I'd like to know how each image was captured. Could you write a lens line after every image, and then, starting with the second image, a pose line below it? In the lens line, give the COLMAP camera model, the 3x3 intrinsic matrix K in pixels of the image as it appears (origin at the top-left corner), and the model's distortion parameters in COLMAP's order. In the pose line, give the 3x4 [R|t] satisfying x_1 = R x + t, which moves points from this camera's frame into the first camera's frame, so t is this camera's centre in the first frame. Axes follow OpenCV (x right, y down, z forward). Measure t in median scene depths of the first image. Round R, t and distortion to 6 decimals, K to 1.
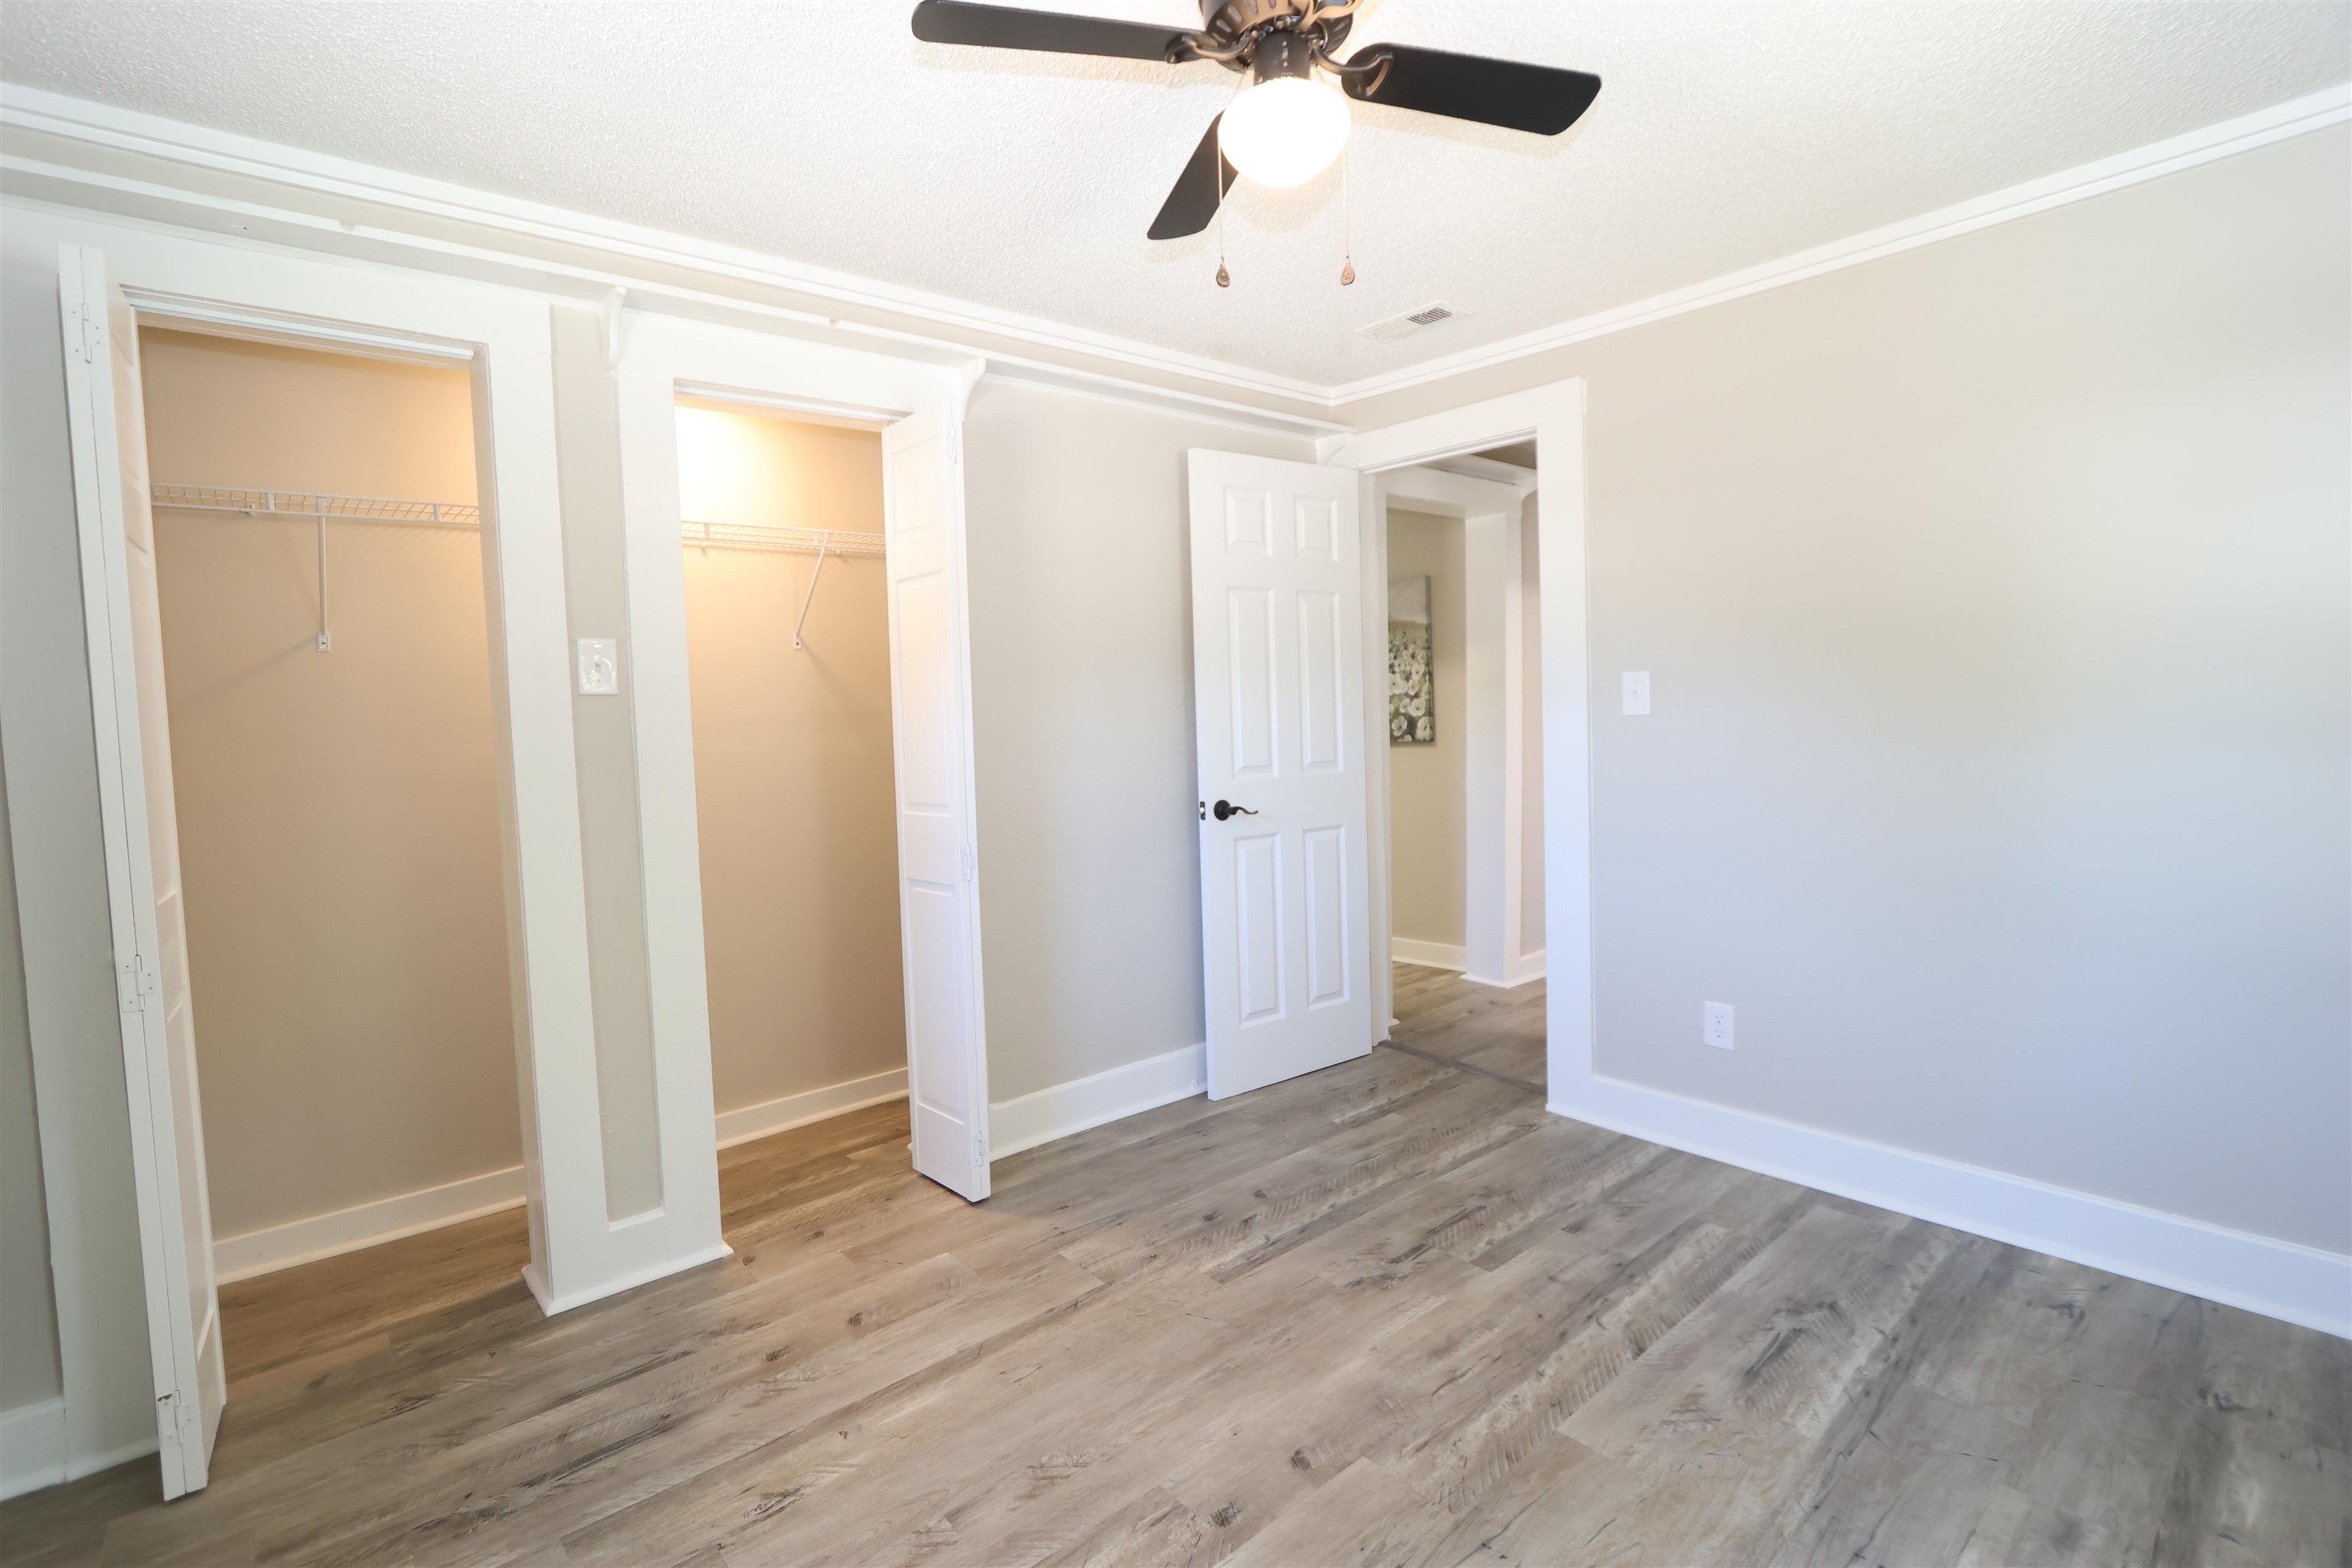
lens RADIAL K [[1070.9, 0, 1159.8], [0, 1070.9, 773.2], [0, 0, 1]] dist [-0.020283, 0.002037]
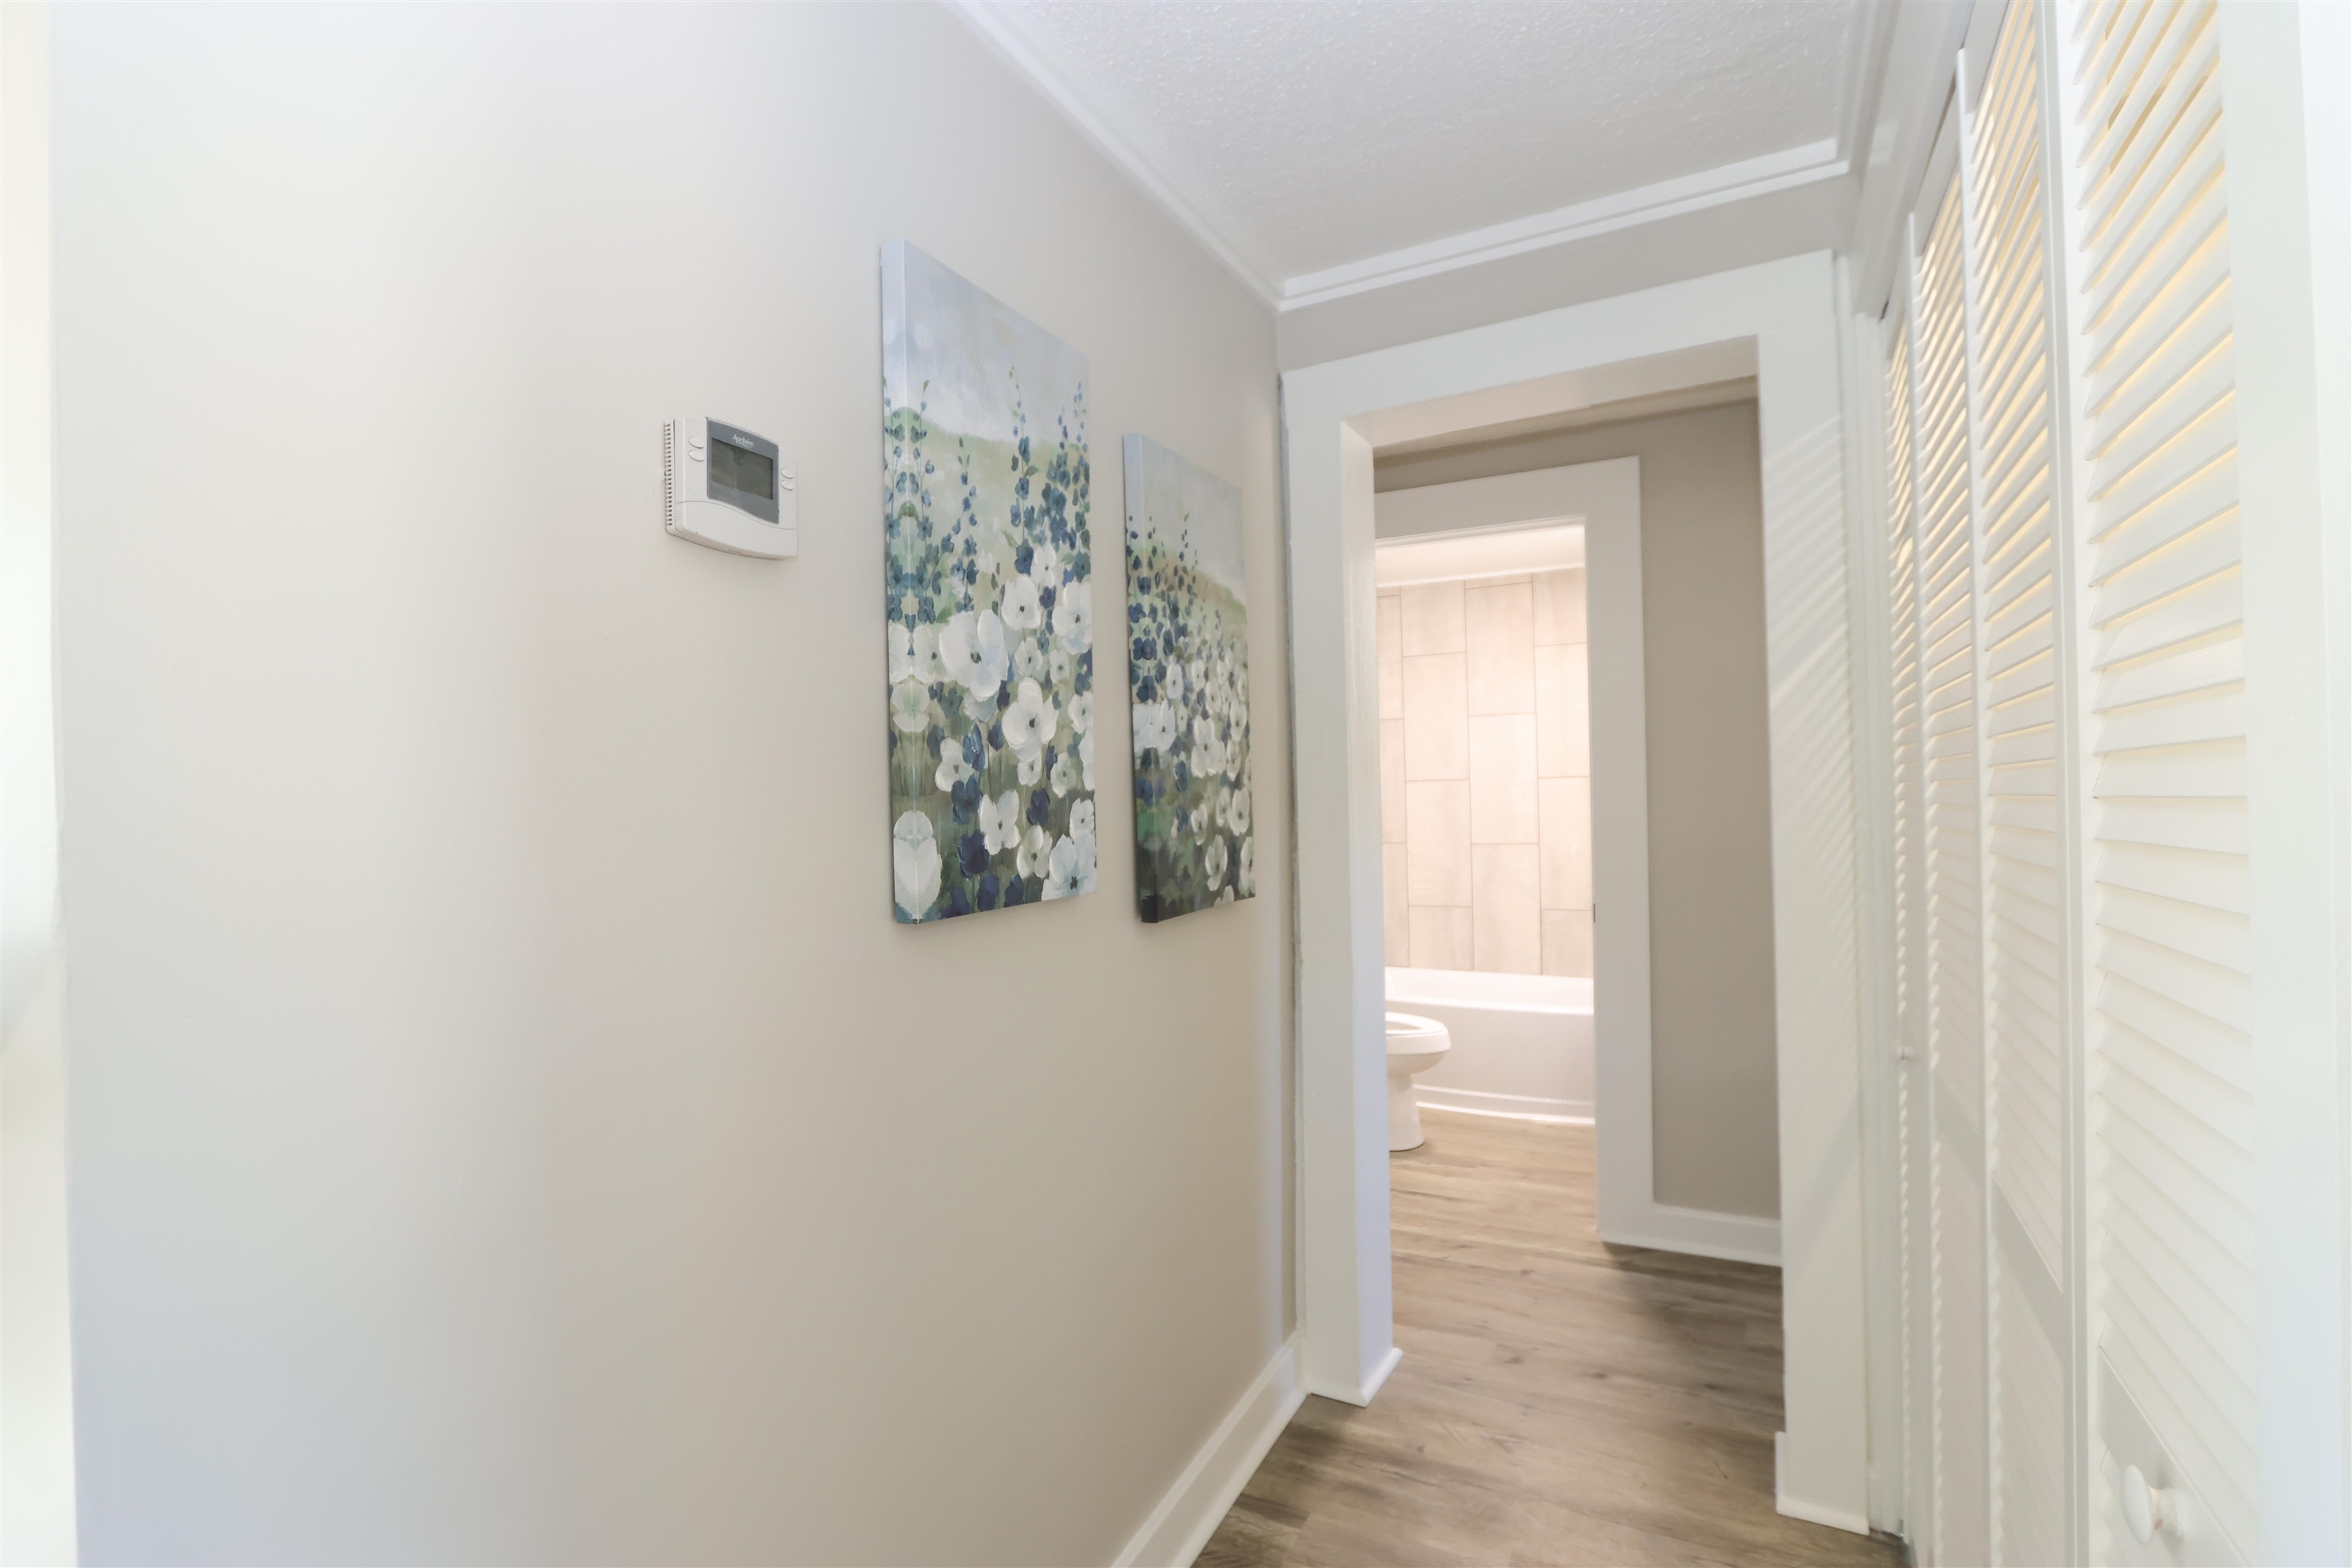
lens RADIAL K [[1070.9, 0, 1189.5], [0, 1070.9, 797.2], [0, 0, 1]] dist [-0.020283, 0.002037]
pose [[-0.392757, 0.031296, 0.919110, -0.112952], [0.088227, 0.996093, 0.003784, -0.070117], [-0.915401, 0.082576, -0.393984, 1.171309]]
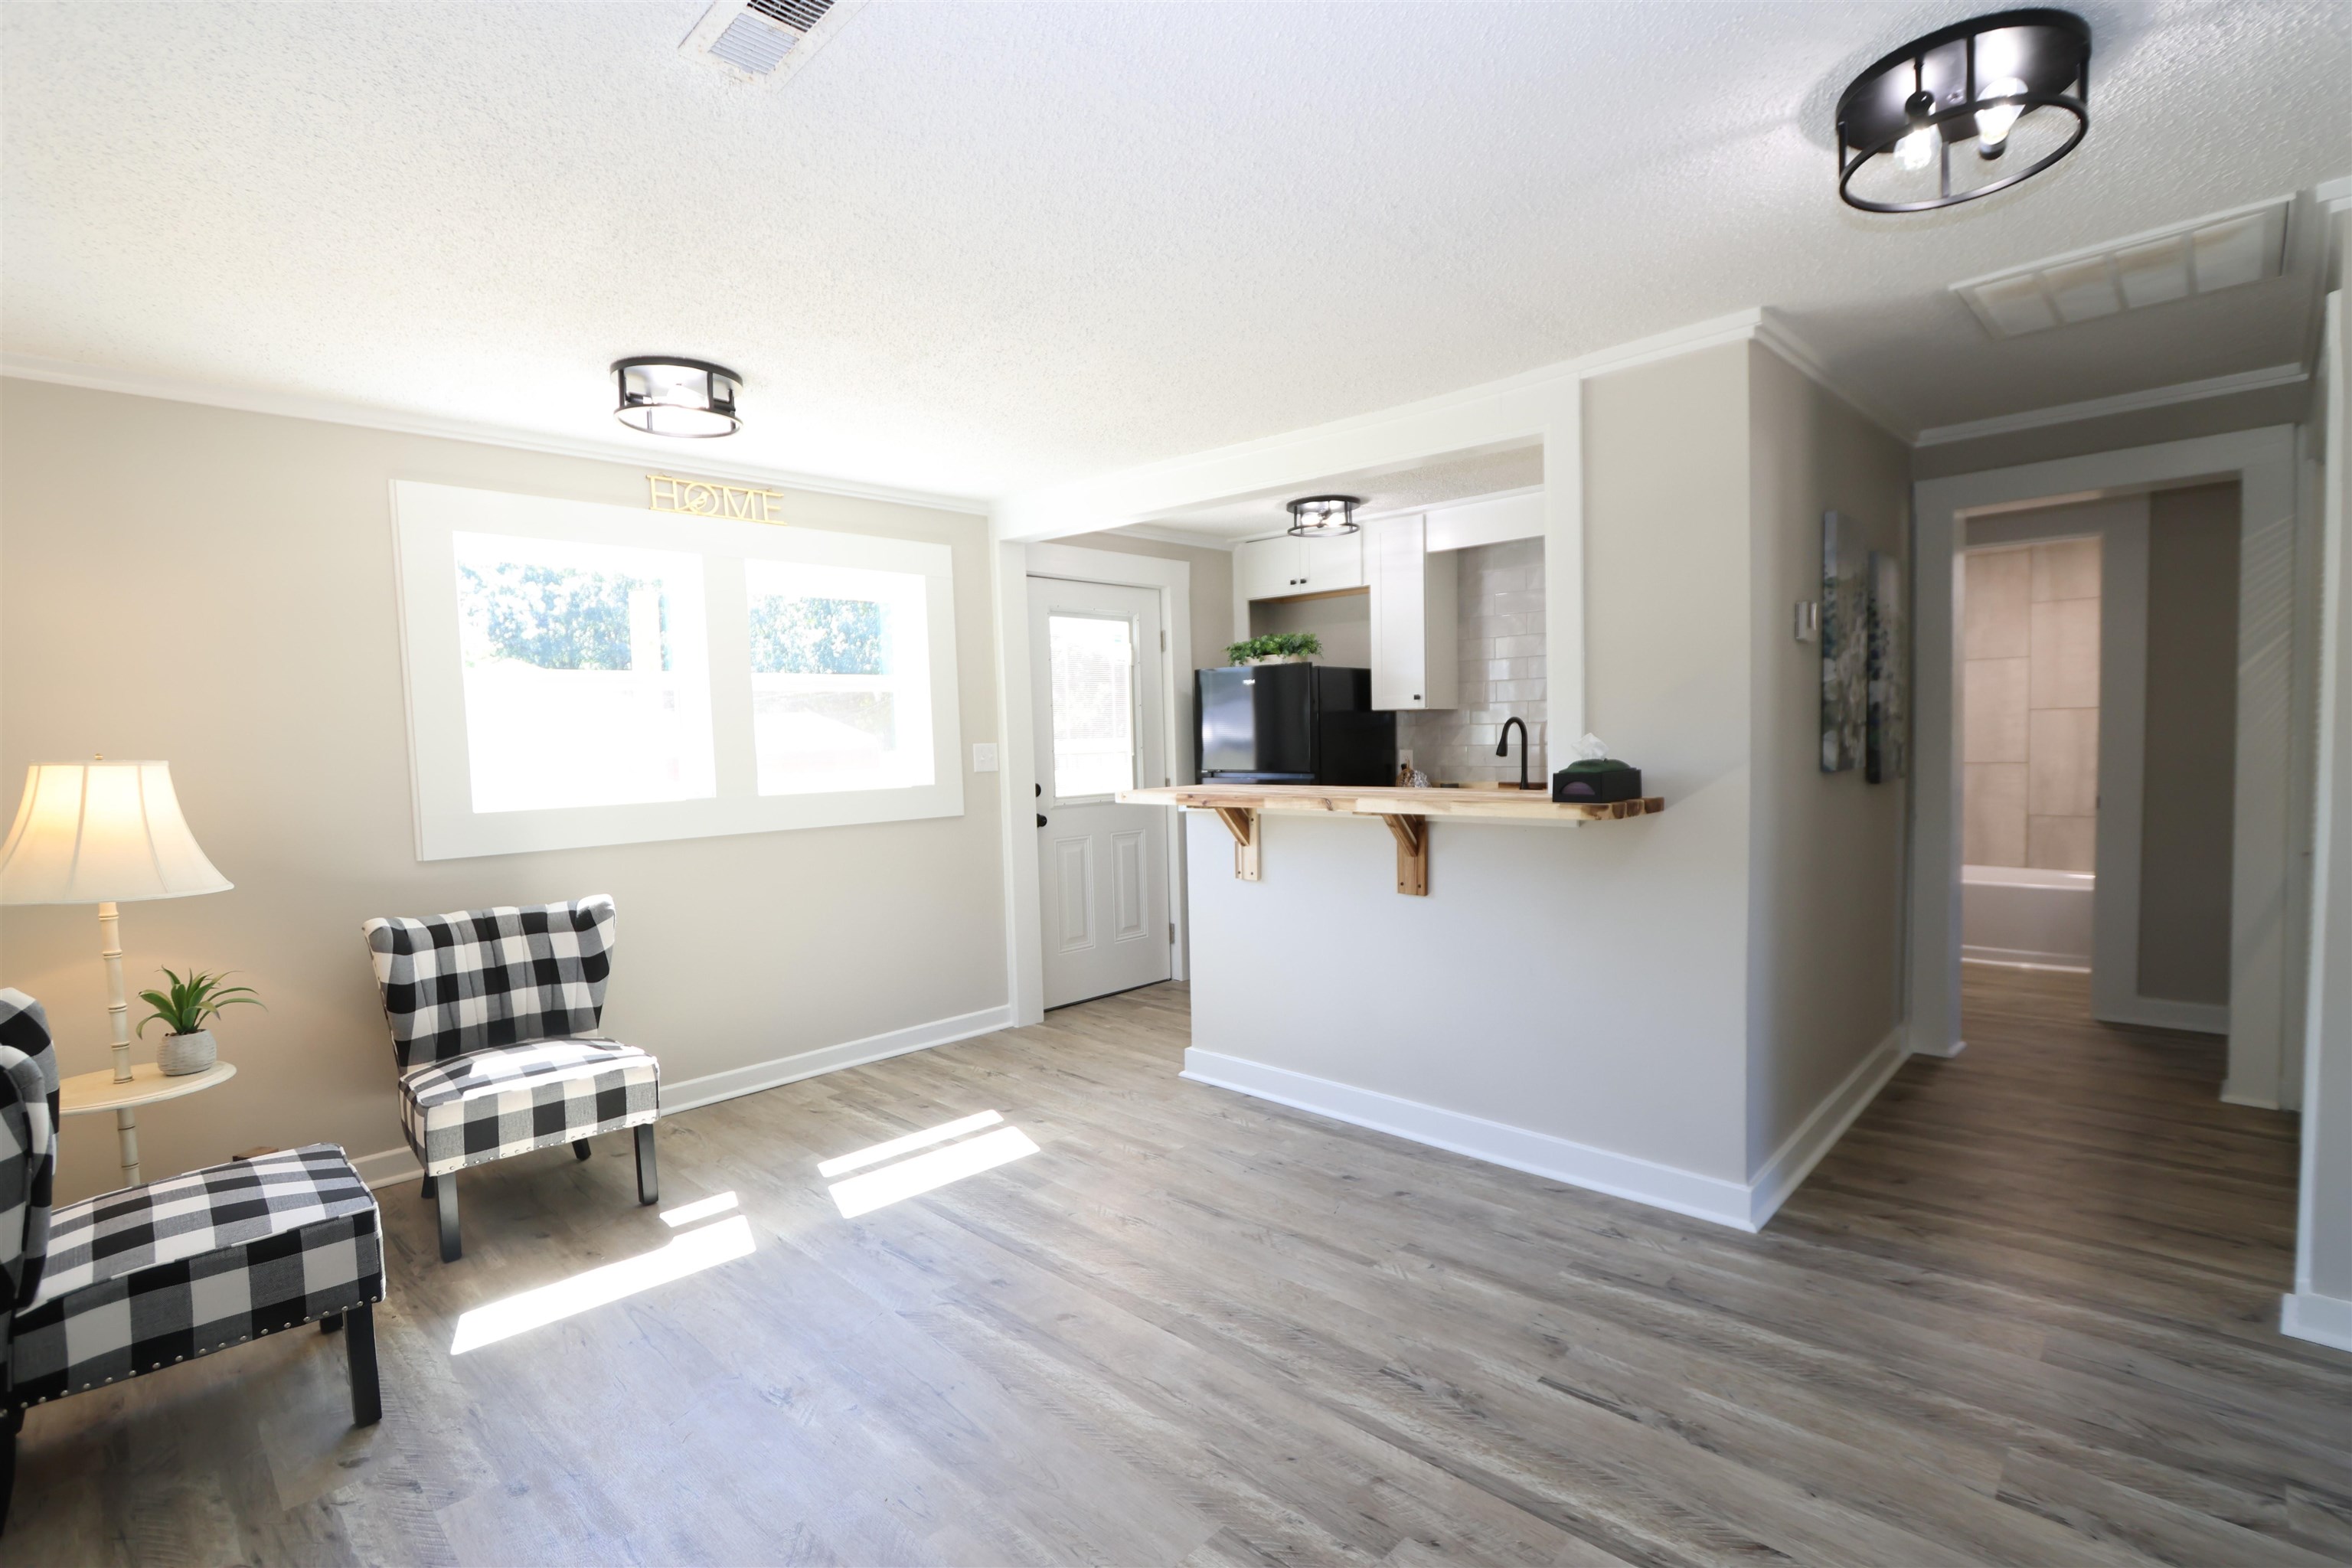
lens RADIAL K [[1093.1, 0, 1181.3], [0, 1093.1, 803.1], [0, 0, 1]] dist [-0.021377, 0.004207]
pose [[-0.101184, -0.033675, 0.994298, -0.471579], [0.091738, 0.994853, 0.043030, -0.091822], [-0.990629, 0.095569, -0.097574, 1.584002]]
